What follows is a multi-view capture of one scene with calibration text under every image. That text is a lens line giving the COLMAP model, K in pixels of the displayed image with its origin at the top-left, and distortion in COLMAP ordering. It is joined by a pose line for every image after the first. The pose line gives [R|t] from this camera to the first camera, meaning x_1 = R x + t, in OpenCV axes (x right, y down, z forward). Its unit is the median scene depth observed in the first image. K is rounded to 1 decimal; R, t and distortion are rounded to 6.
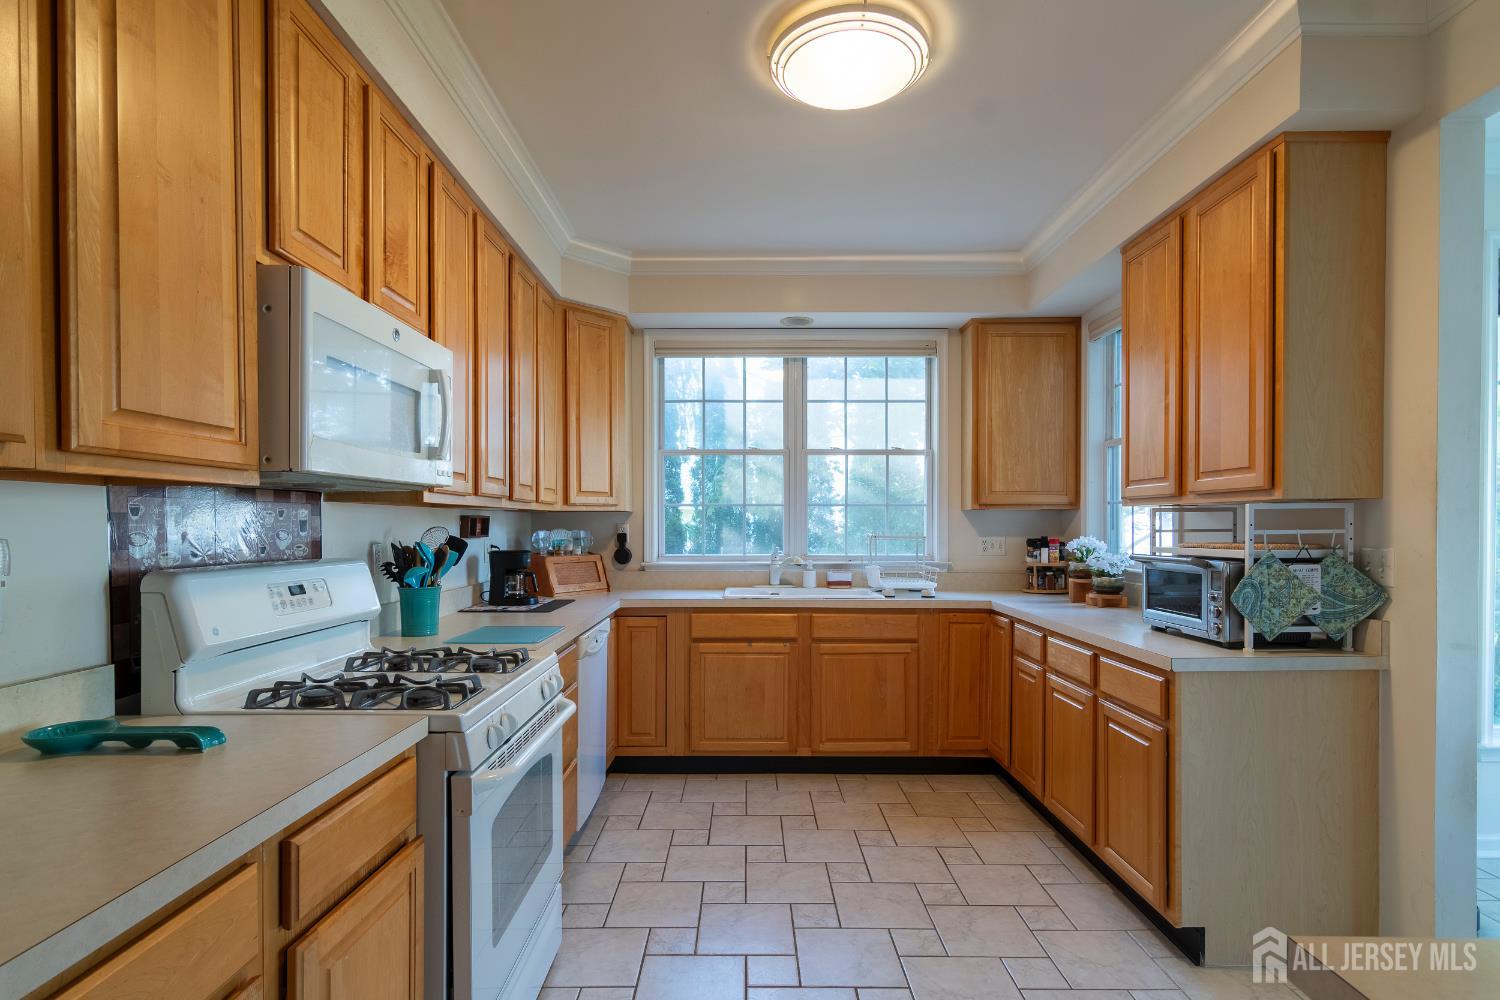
lens RADIAL K [[750.3, 0, 748.6], [0, 750.3, 529.1], [0, 0, 1]] dist [0.001716, 0.000075]
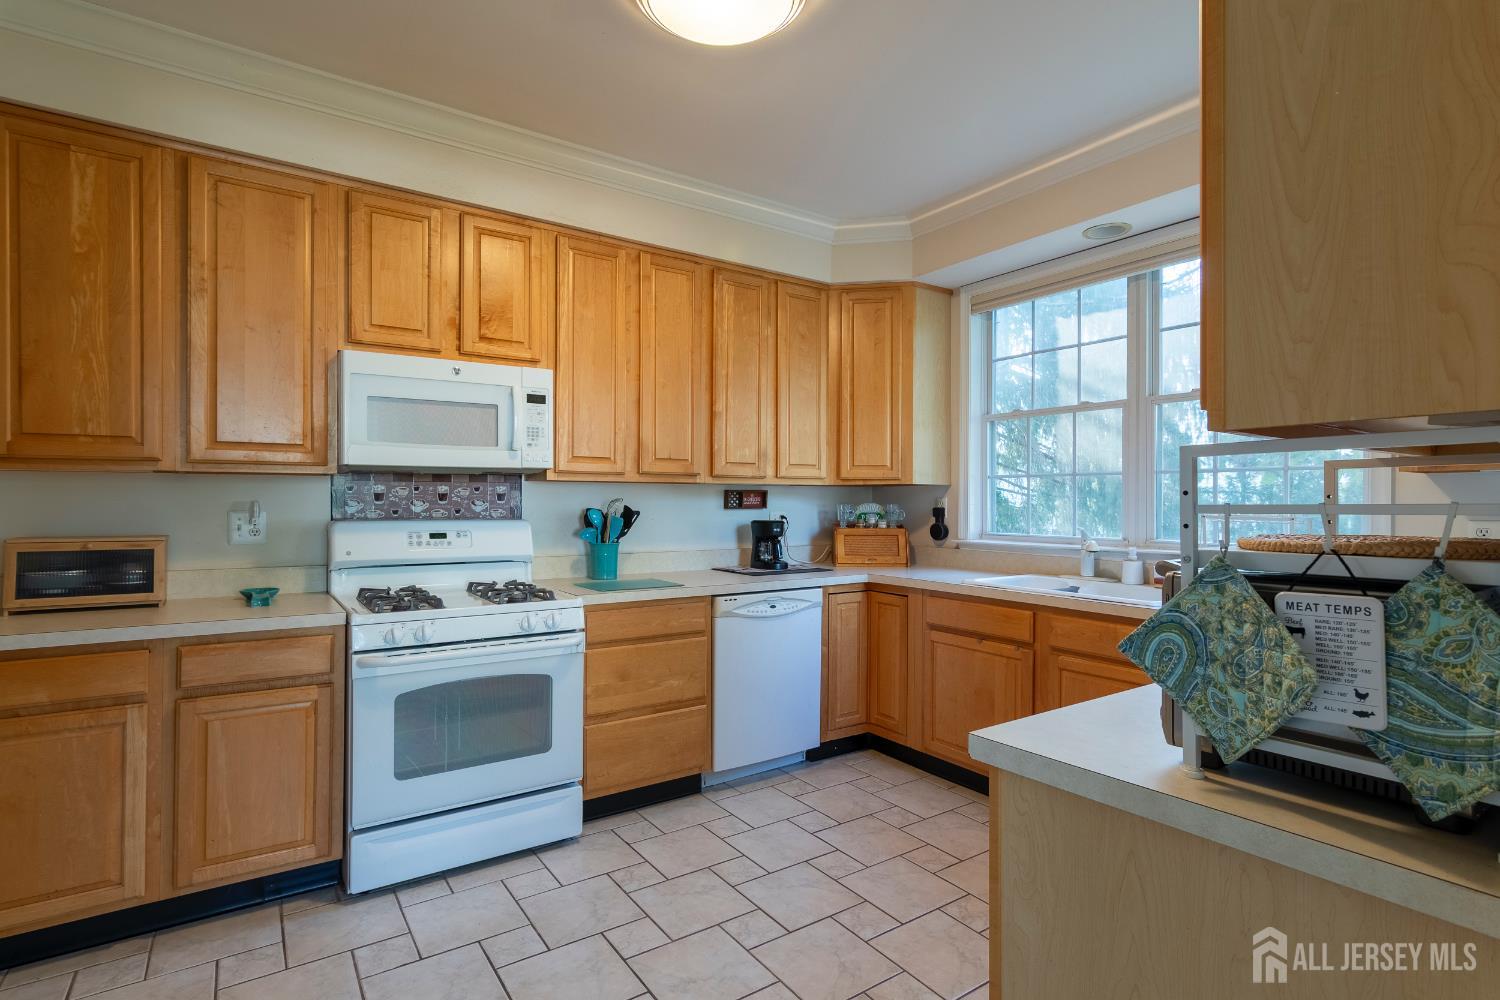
lens RADIAL K [[734.4, 0, 750.0], [0, 734.4, 500.0], [0, 0, 1]] dist [0.000578, -0.000107]
pose [[0.563550, 0.002259, -0.826079, 0.533422], [-0.009408, 0.999949, -0.003684, 0.001690], [0.826028, 0.009848, 0.563543, 0.323096]]
